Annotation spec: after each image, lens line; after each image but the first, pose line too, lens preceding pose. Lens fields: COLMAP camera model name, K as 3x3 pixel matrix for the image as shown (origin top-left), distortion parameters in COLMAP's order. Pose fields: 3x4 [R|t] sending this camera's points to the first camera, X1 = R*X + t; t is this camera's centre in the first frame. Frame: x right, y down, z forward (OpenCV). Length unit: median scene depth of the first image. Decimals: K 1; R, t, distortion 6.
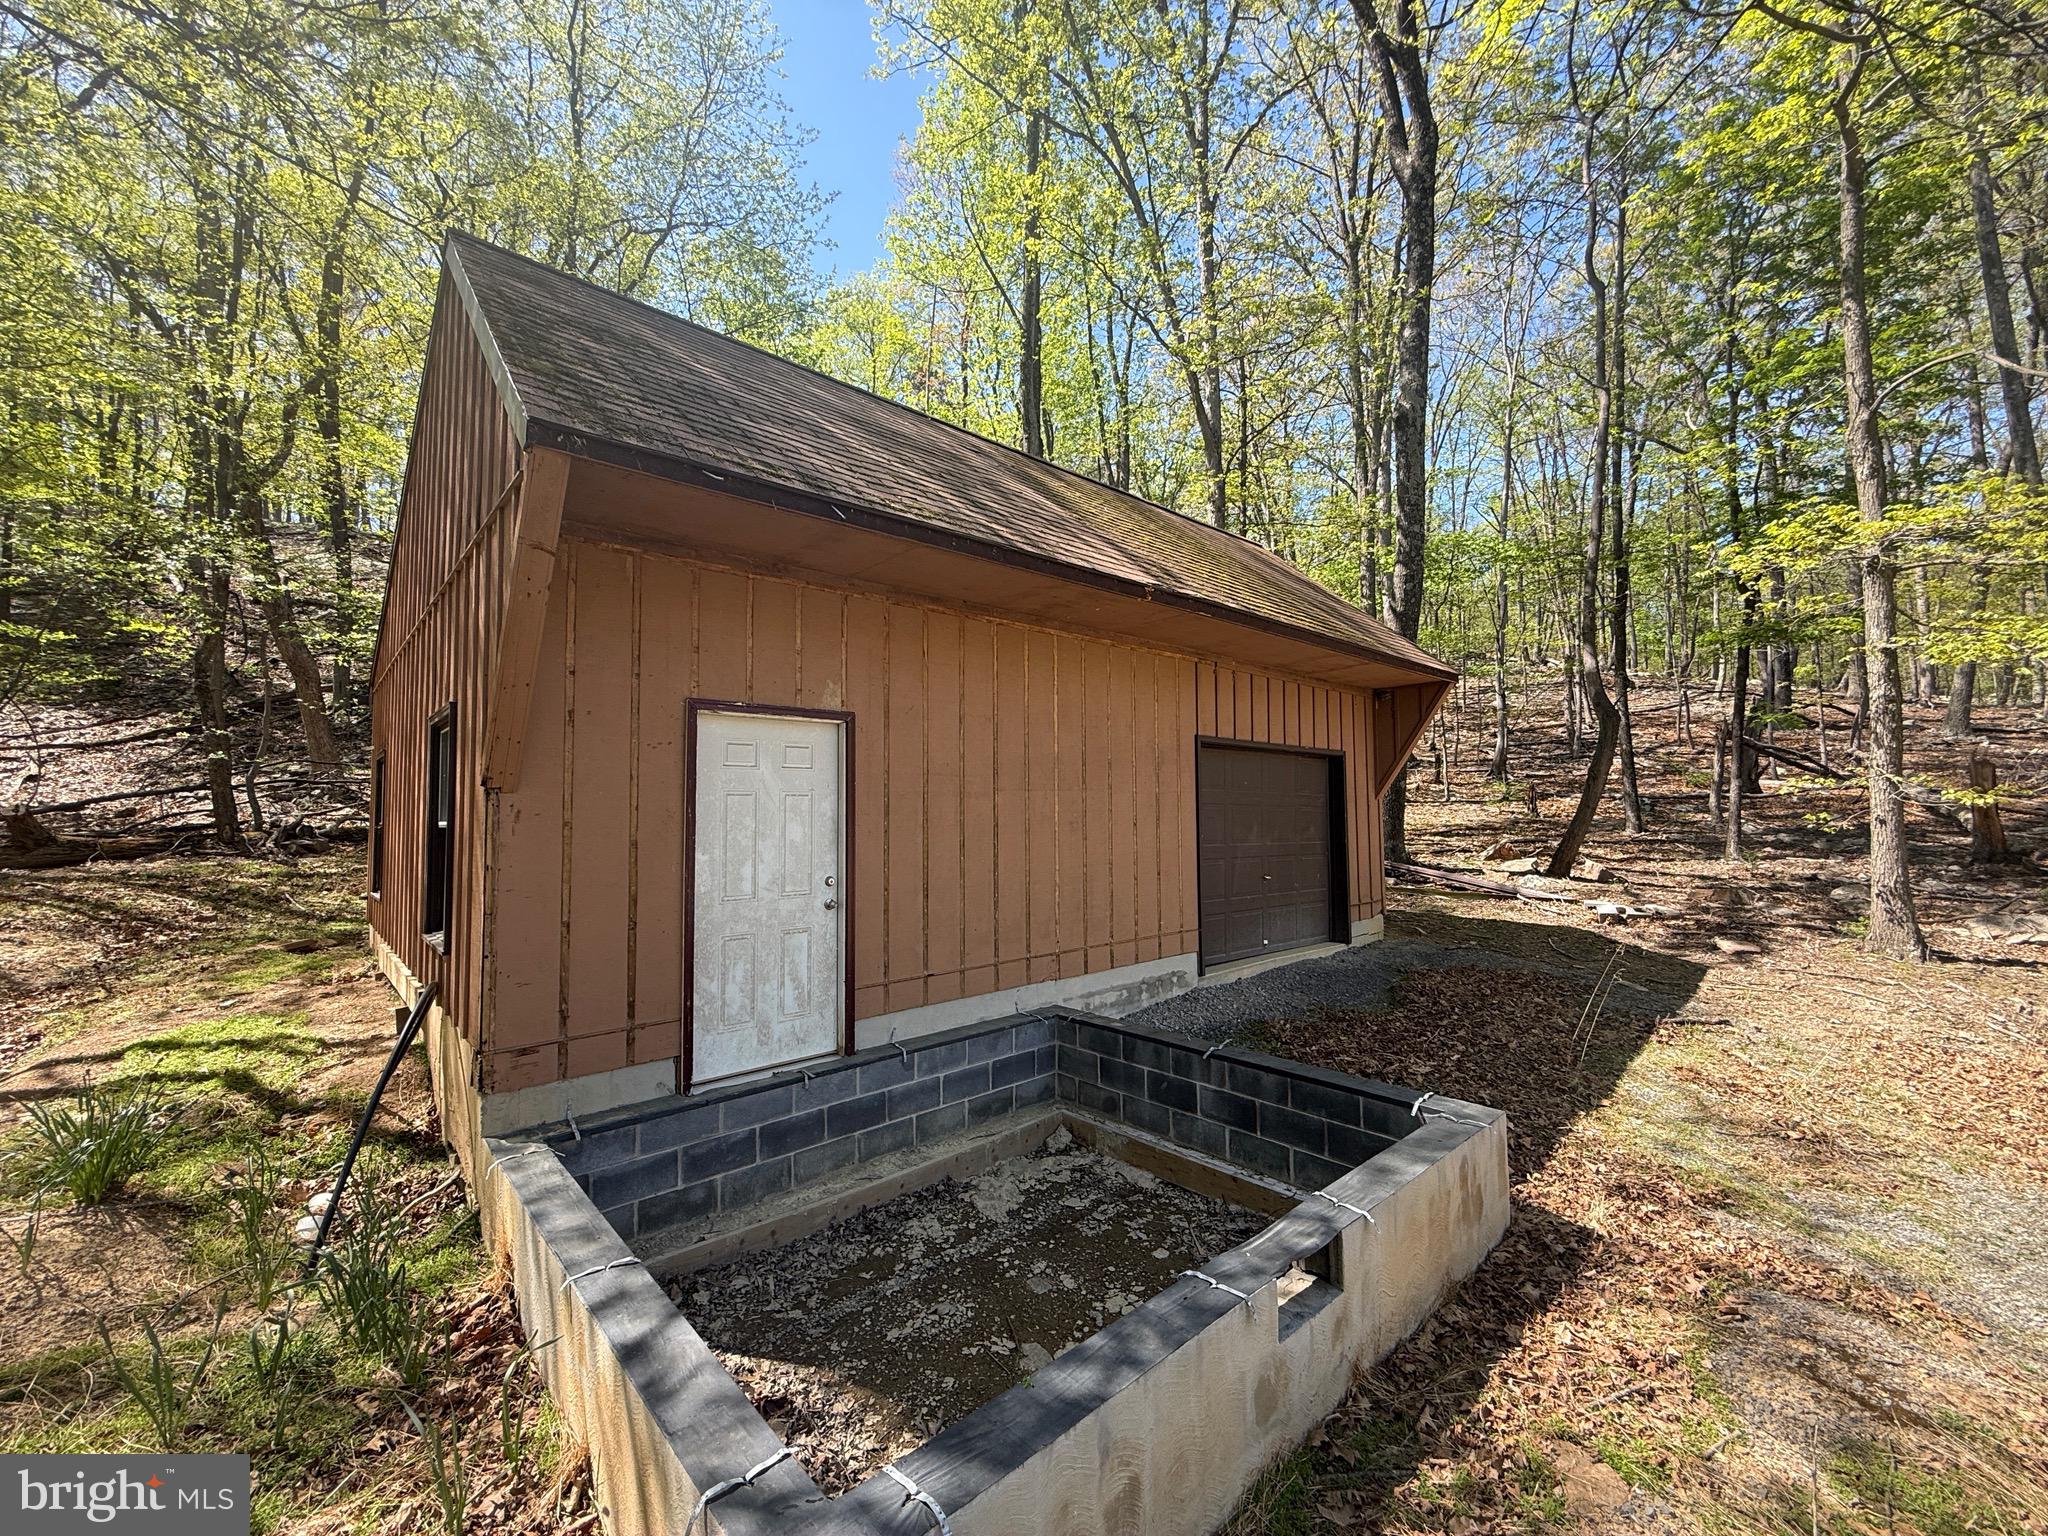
lens RADIAL K [[817.4, 0, 1021.3], [0, 817.4, 771.6], [0, 0, 1]] dist [0.002328, -0.000541]
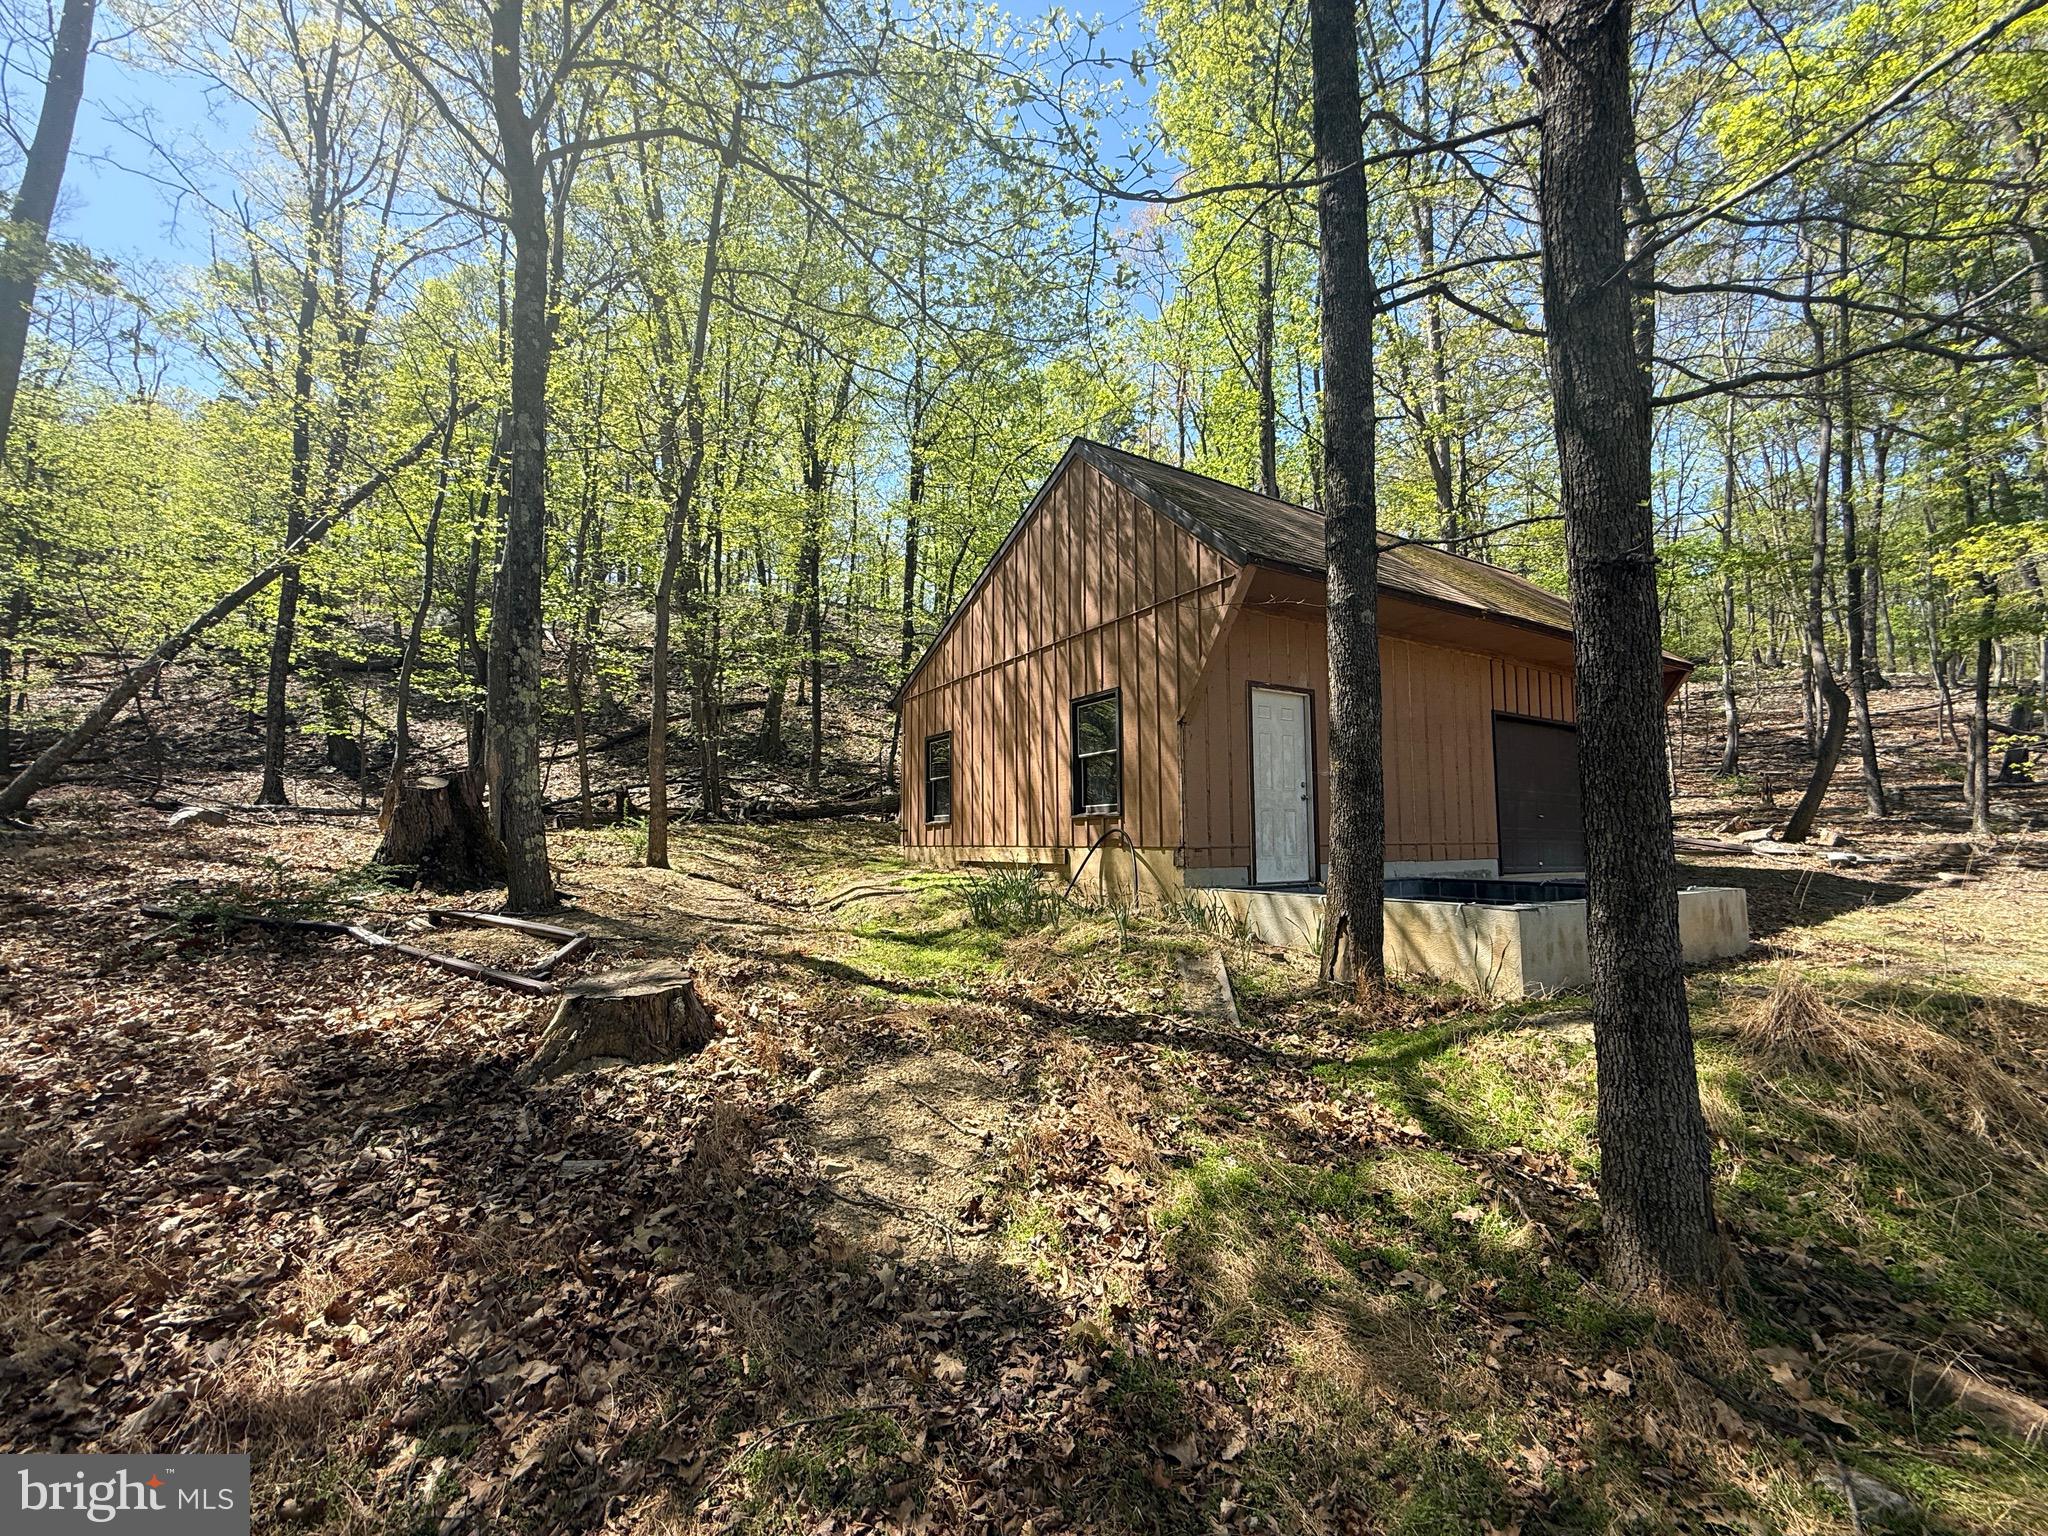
lens RADIAL K [[817.4, 0, 1023.6], [0, 817.4, 762.1], [0, 0, 1]] dist [0.002328, -0.000541]
pose [[0.983482, -0.008661, -0.180796, -0.185129], [0.001250, 0.999156, -0.041064, 0.057414], [0.180999, 0.040160, 0.982663, -0.309387]]
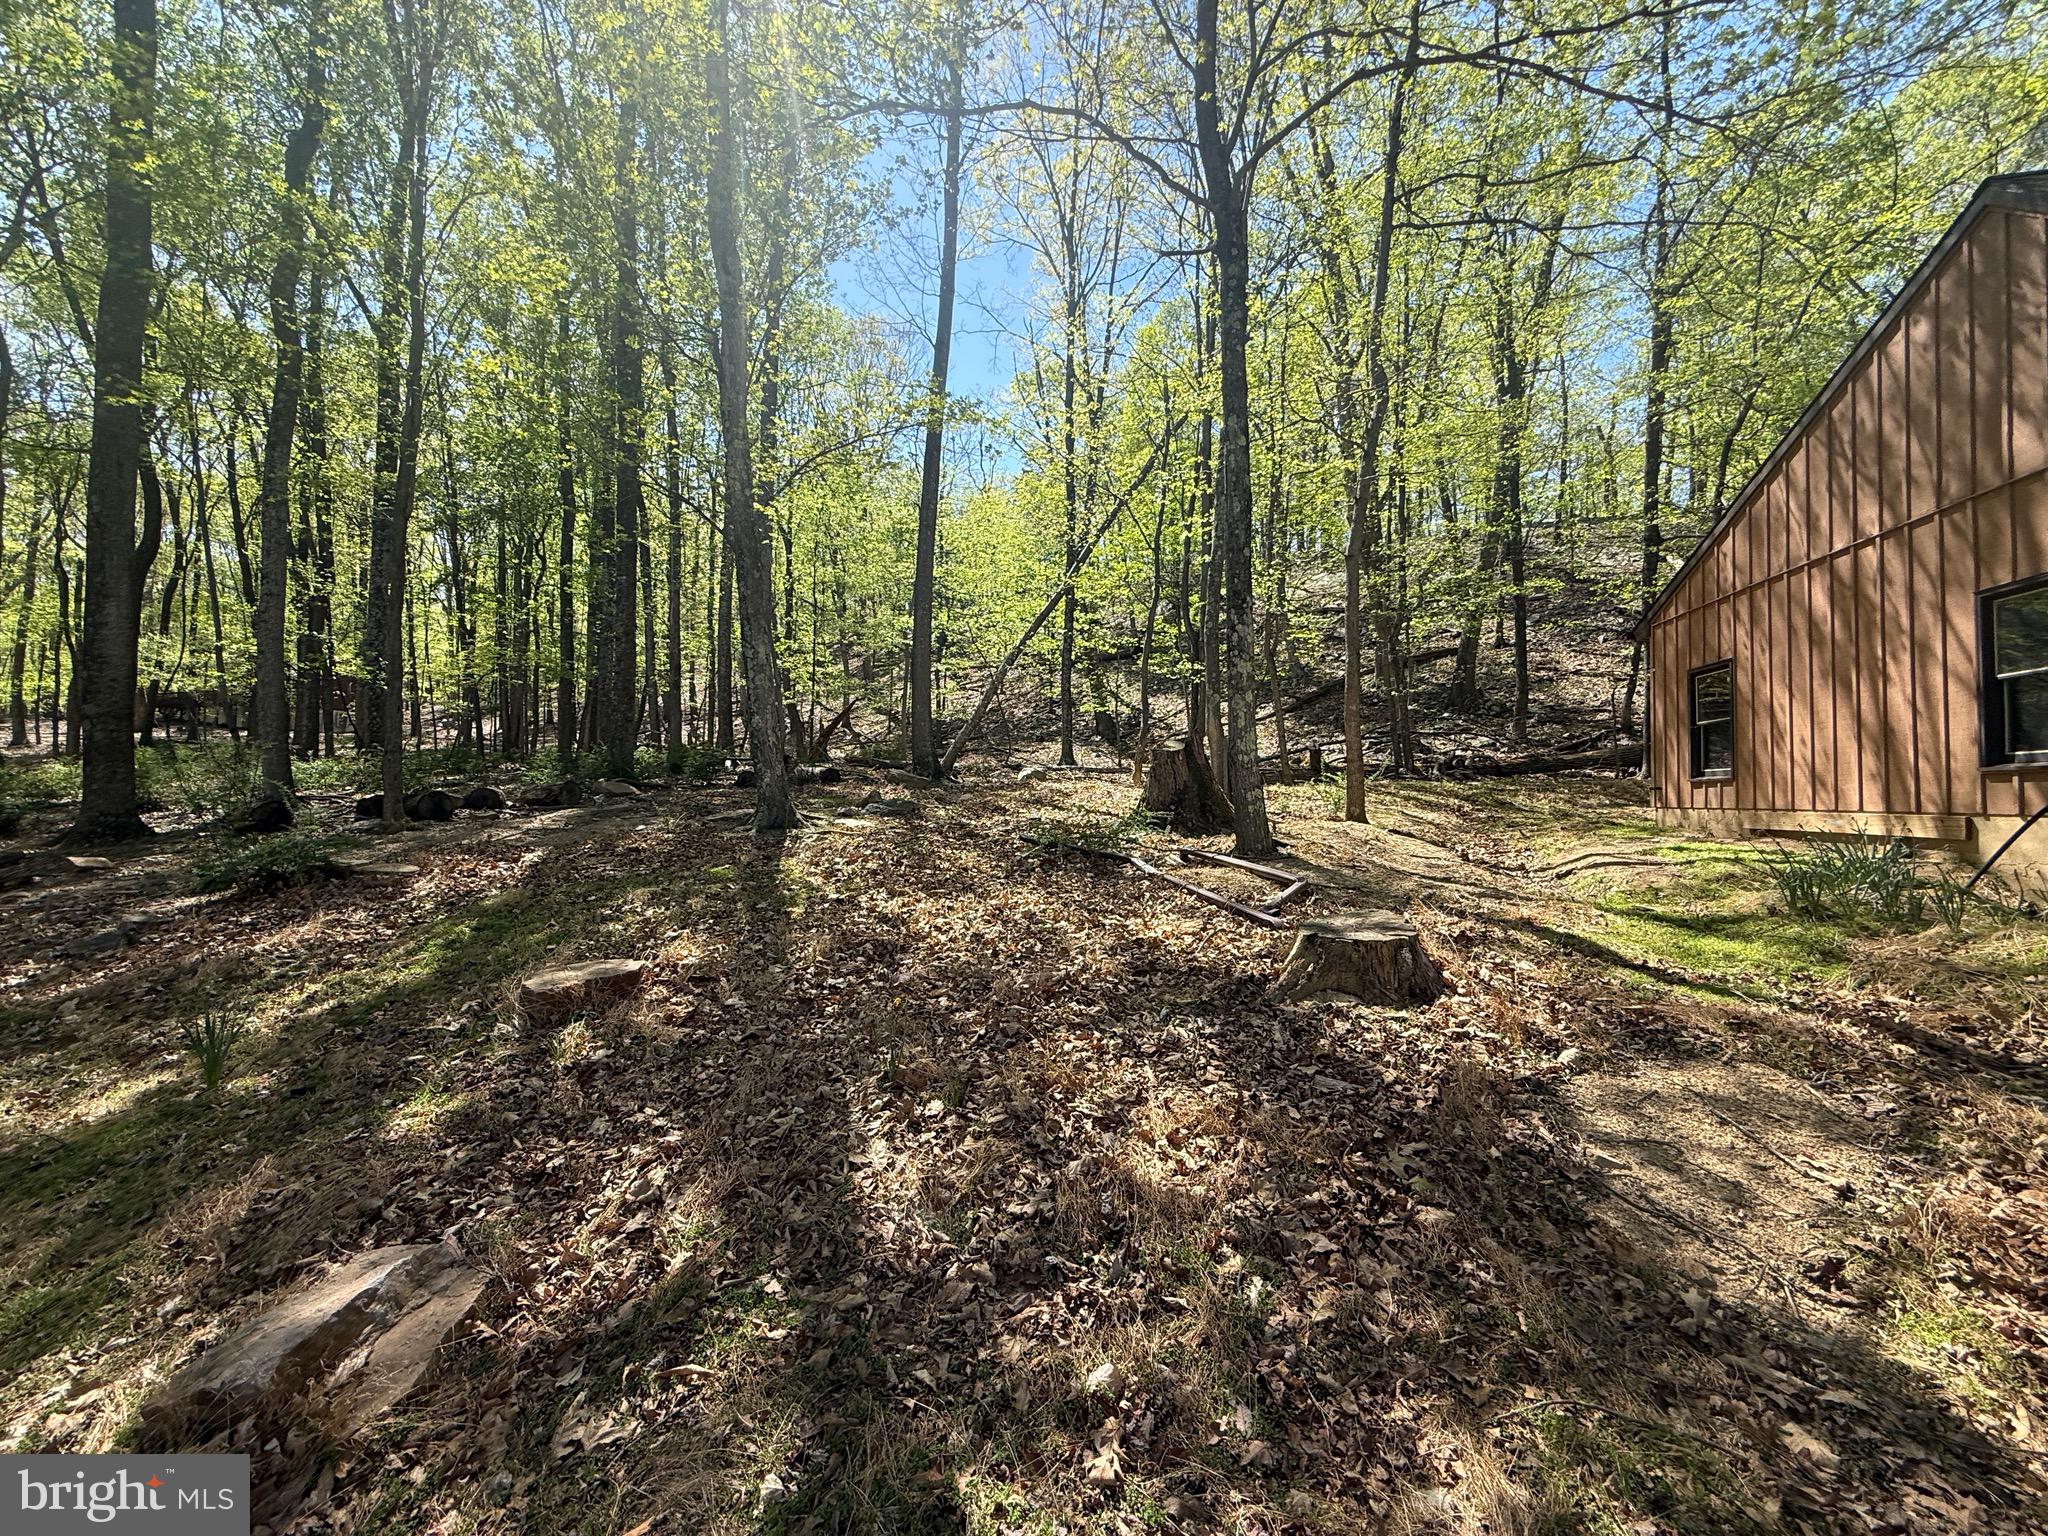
lens RADIAL K [[817.4, 0, 1020.2], [0, 817.4, 765.7], [0, 0, 1]] dist [0.002328, -0.000541]
pose [[0.558593, -0.008174, -0.829402, -0.195760], [0.023680, 0.999701, 0.006096, 0.057593], [0.829104, -0.023045, 0.558619, -0.337992]]
